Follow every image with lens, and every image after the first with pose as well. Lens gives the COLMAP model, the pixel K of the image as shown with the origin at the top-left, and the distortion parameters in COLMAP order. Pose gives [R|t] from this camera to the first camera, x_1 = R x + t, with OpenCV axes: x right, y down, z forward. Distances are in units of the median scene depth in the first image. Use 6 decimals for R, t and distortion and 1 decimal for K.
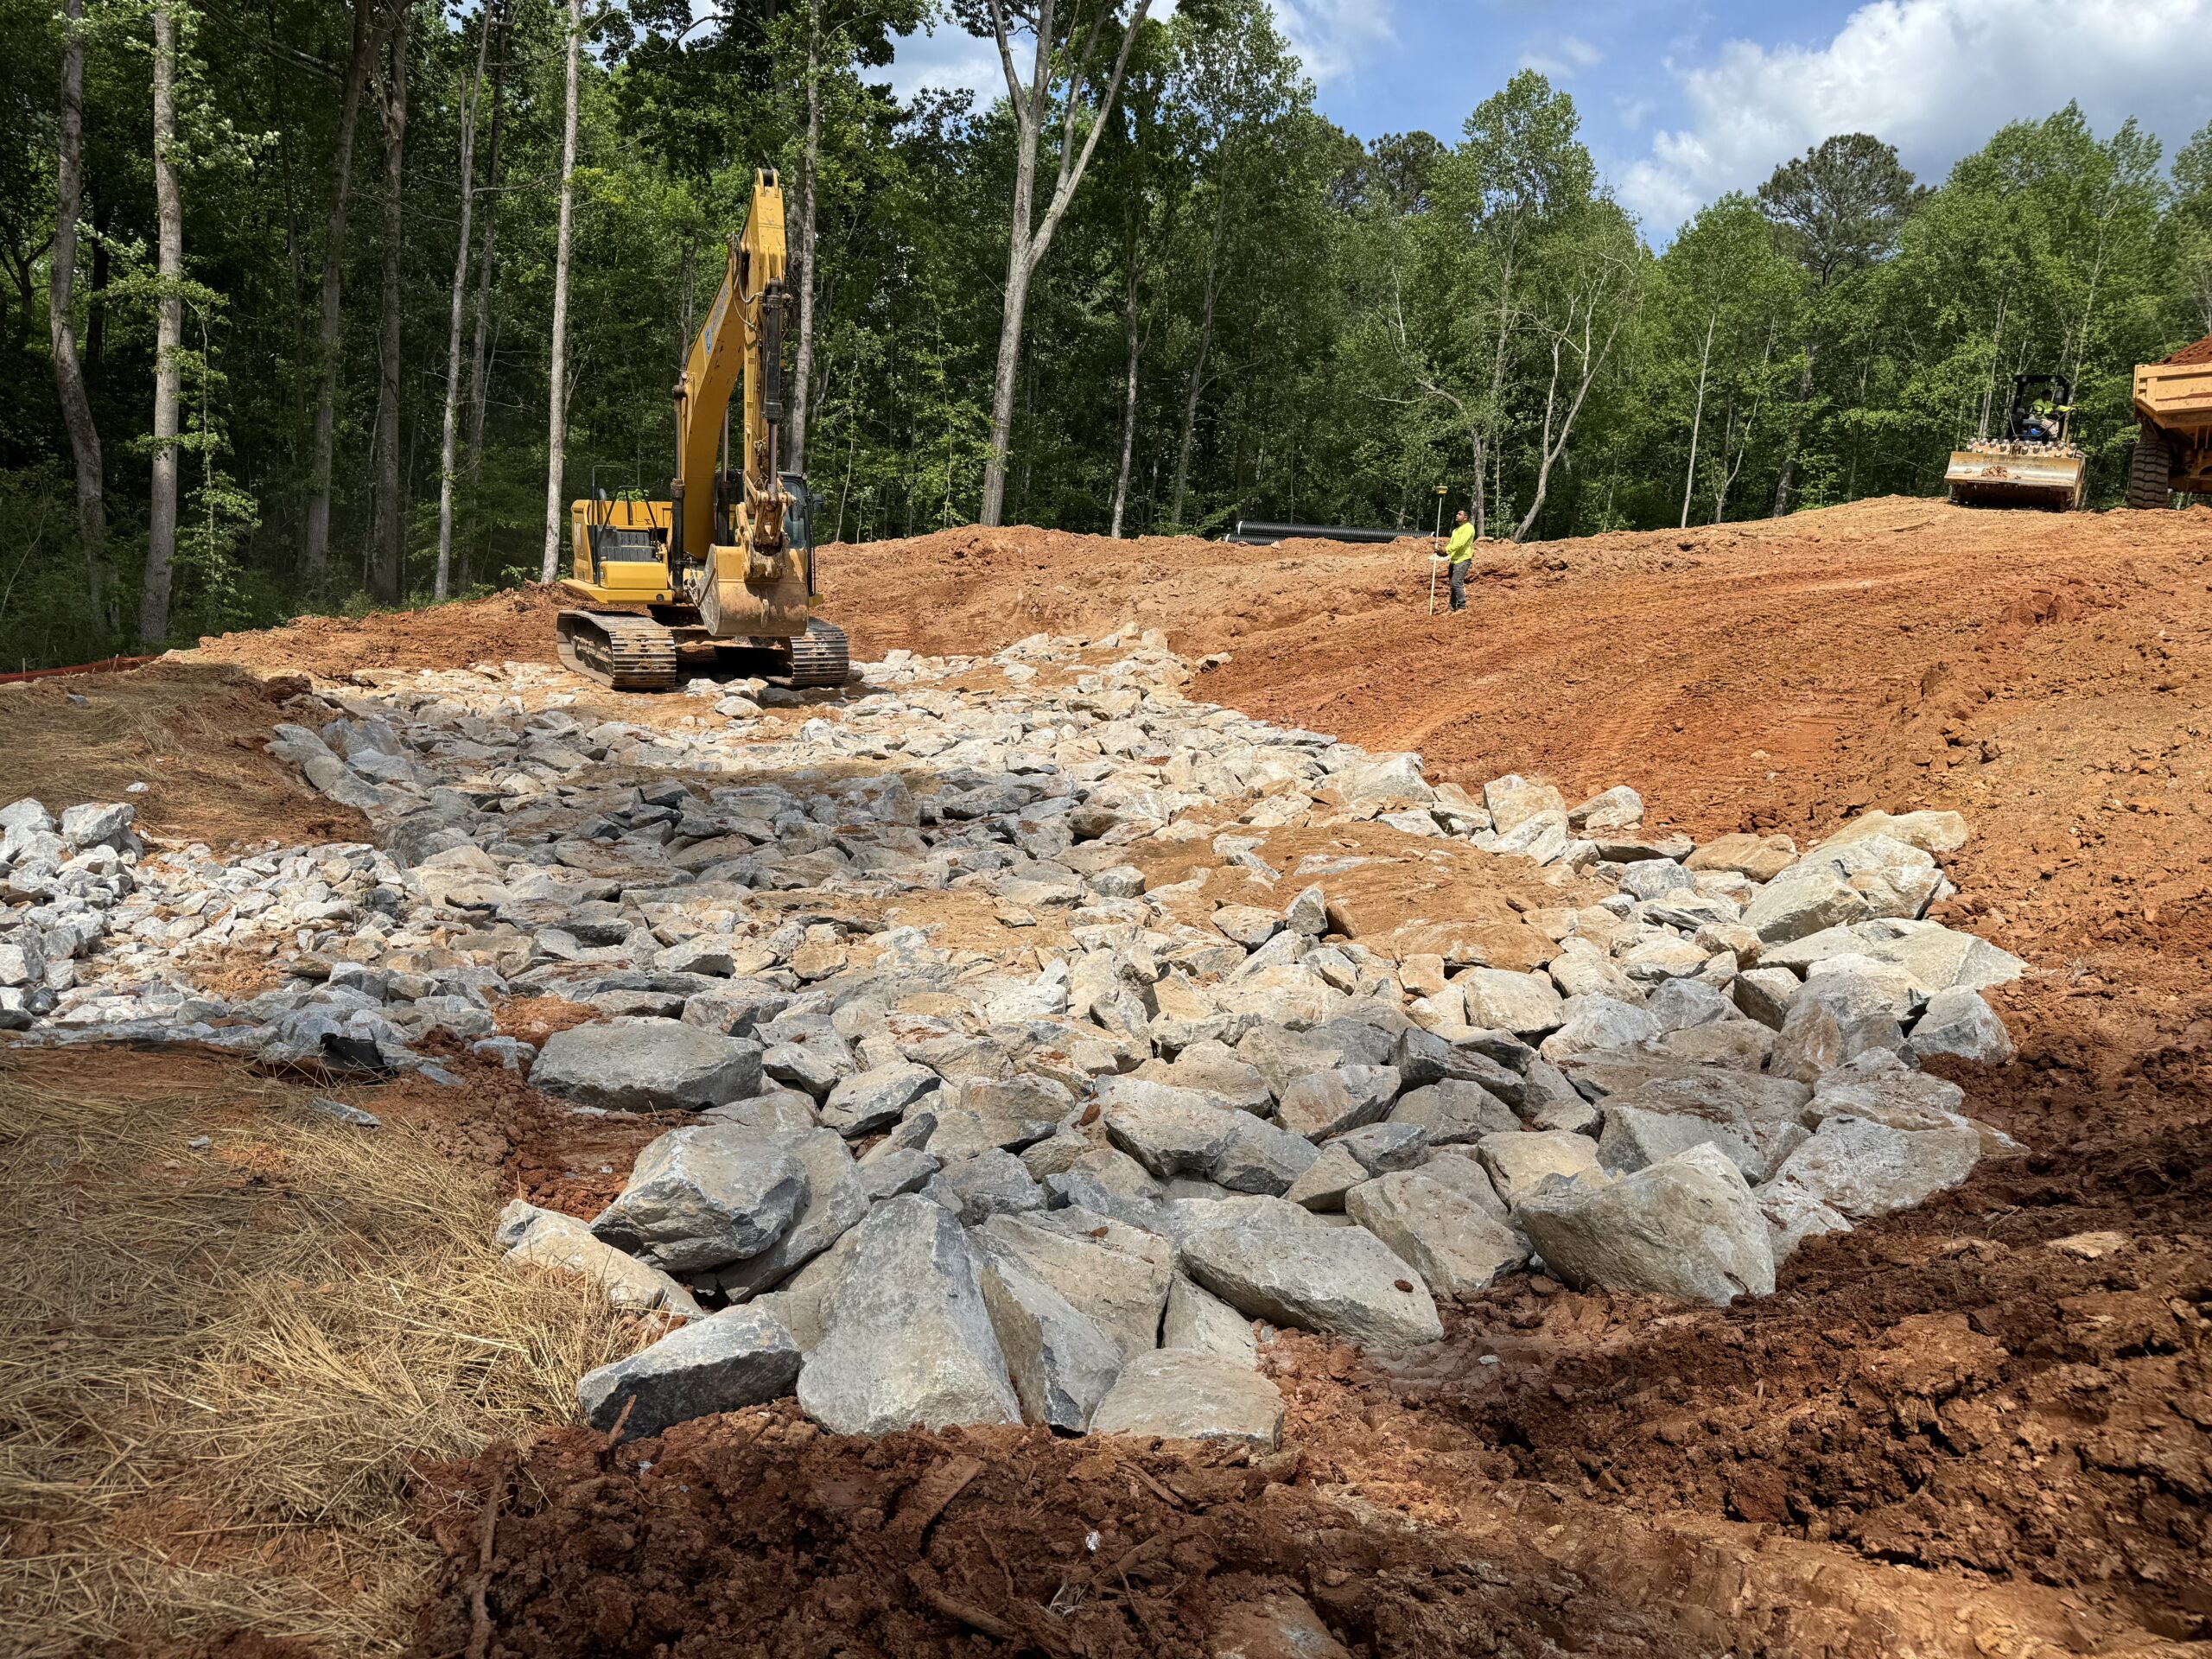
lens RADIAL K [[1563.8, 0, 1099.1], [0, 1563.8, 807.5], [0, 0, 1]] dist [0.039091, -0.038793]
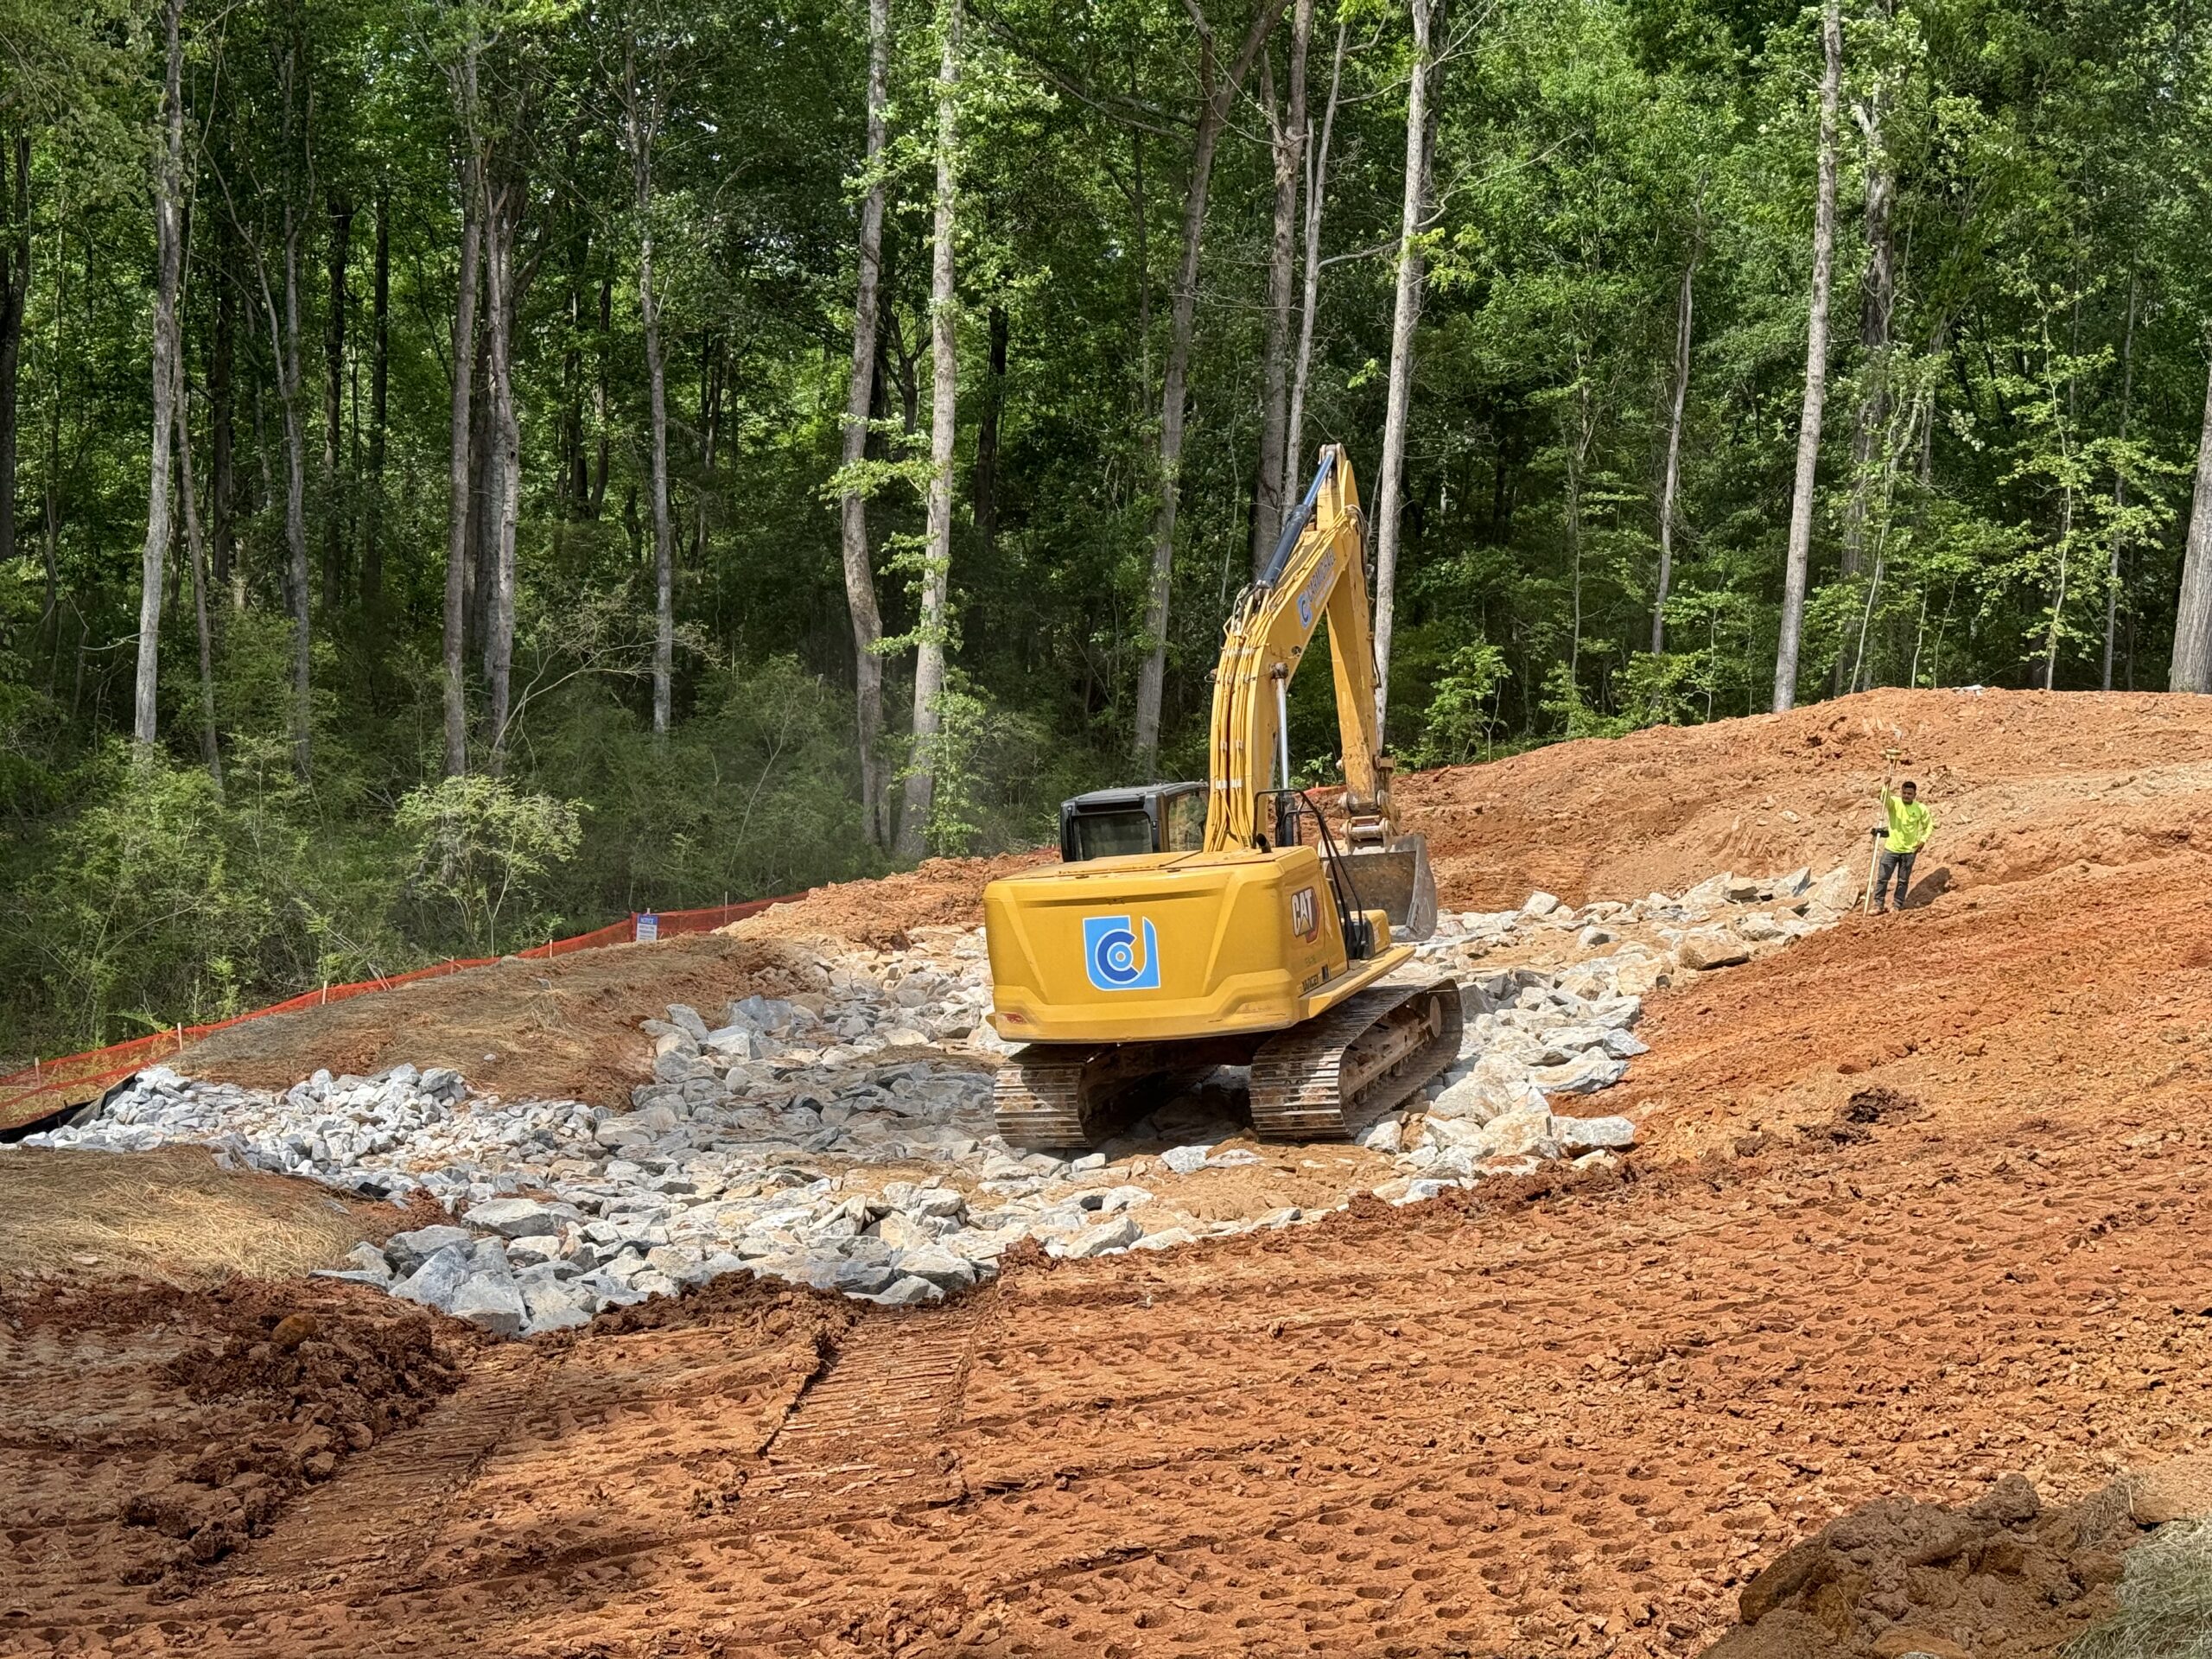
lens RADIAL K [[2959.9, 0, 1113.0], [0, 2959.9, 843.1], [0, 0, 1]] dist [0.122280, 0.000000]
pose [[0.829260, 0.009891, -0.558775, 0.546547], [-0.050542, 0.997073, -0.057360, -0.030652], [0.556572, 0.075808, 0.827333, -0.396132]]
